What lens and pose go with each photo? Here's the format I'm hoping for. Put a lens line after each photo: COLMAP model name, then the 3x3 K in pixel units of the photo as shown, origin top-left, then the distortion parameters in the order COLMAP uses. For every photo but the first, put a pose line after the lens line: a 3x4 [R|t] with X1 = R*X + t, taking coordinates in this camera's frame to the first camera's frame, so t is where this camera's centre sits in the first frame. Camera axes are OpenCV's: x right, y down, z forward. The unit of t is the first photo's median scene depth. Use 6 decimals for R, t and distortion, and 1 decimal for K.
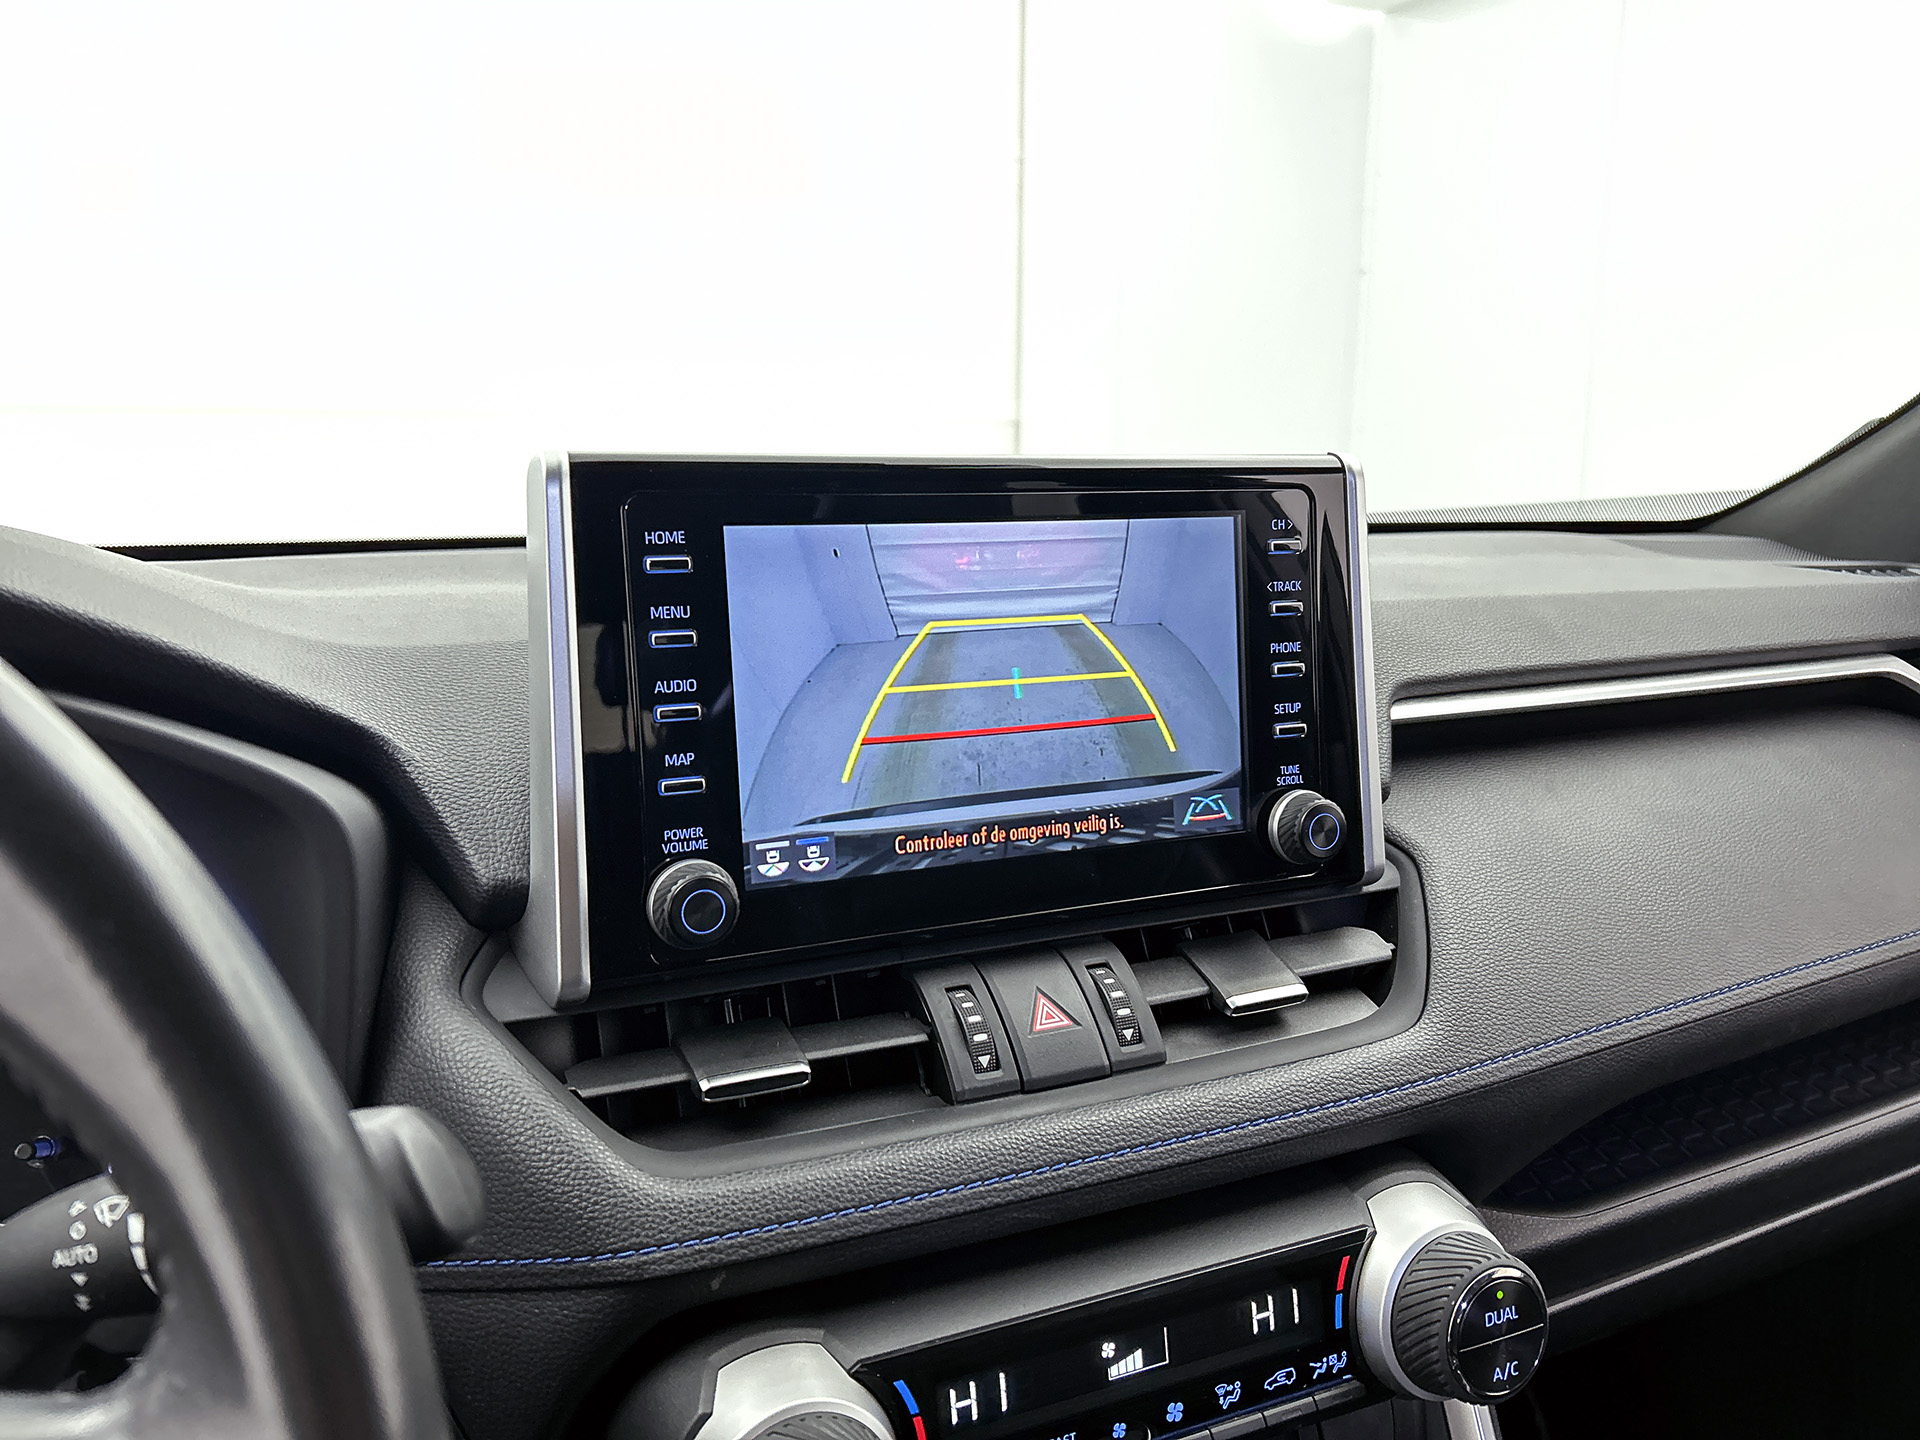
lens RADIAL K [[1450.7, 0, 964.8], [0, 1450.7, 724.7], [0, 0, 1]] dist [0.033407, -0.046092]
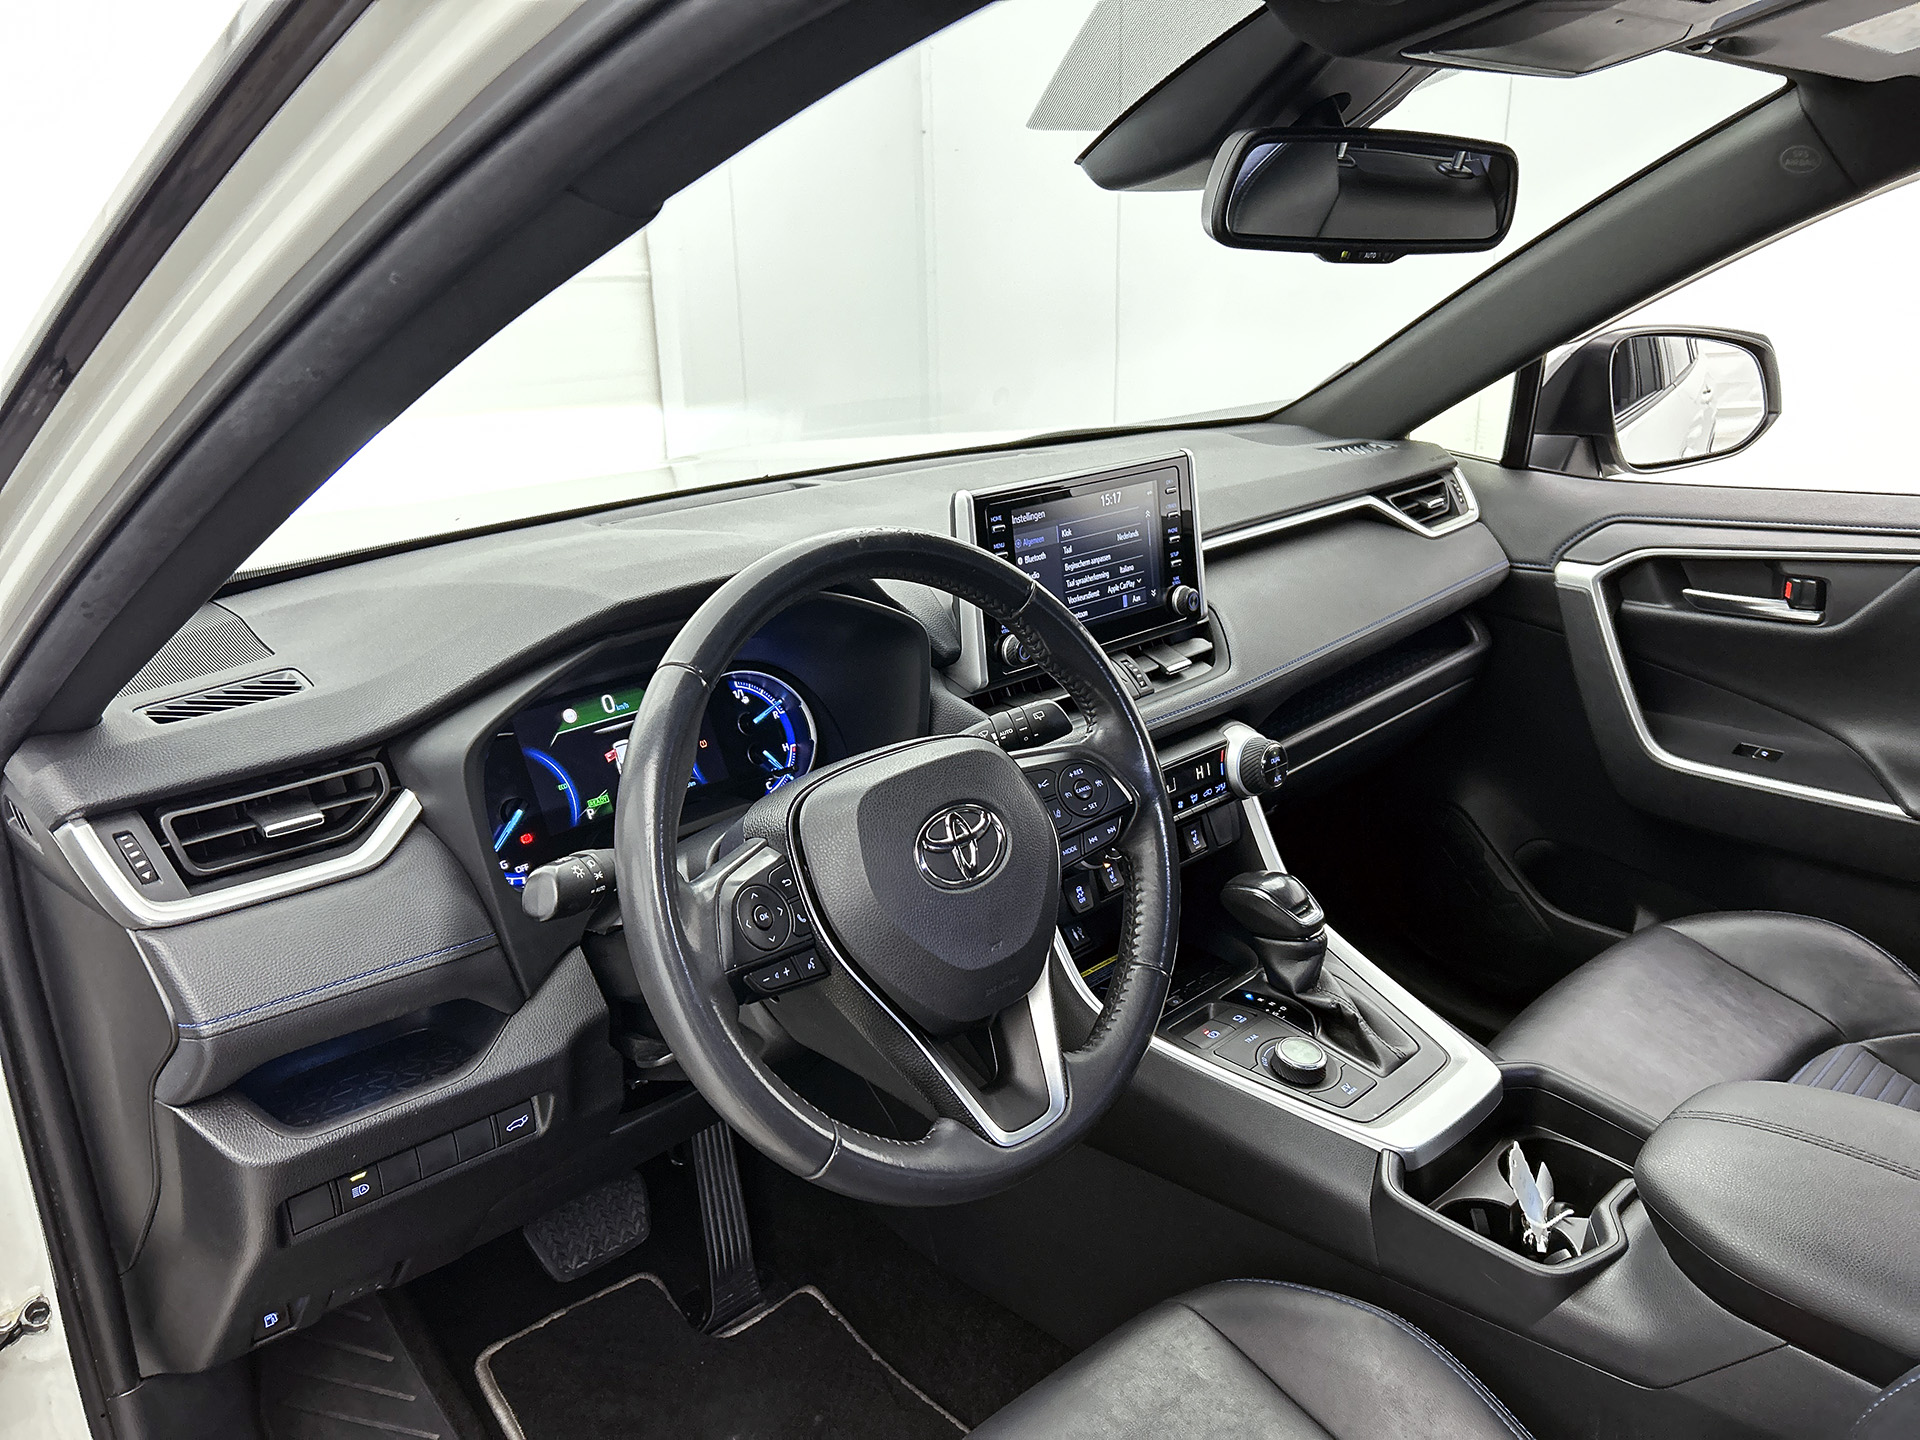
lens RADIAL K [[1450.7, 0, 925.8], [0, 1450.7, 705.2], [0, 0, 1]] dist [0.033407, -0.046092]
pose [[0.950518, -0.124922, 0.284448, -1.091594], [0.088362, 0.986487, 0.137969, -0.161414], [-0.297840, -0.106007, 0.948712, -1.509382]]
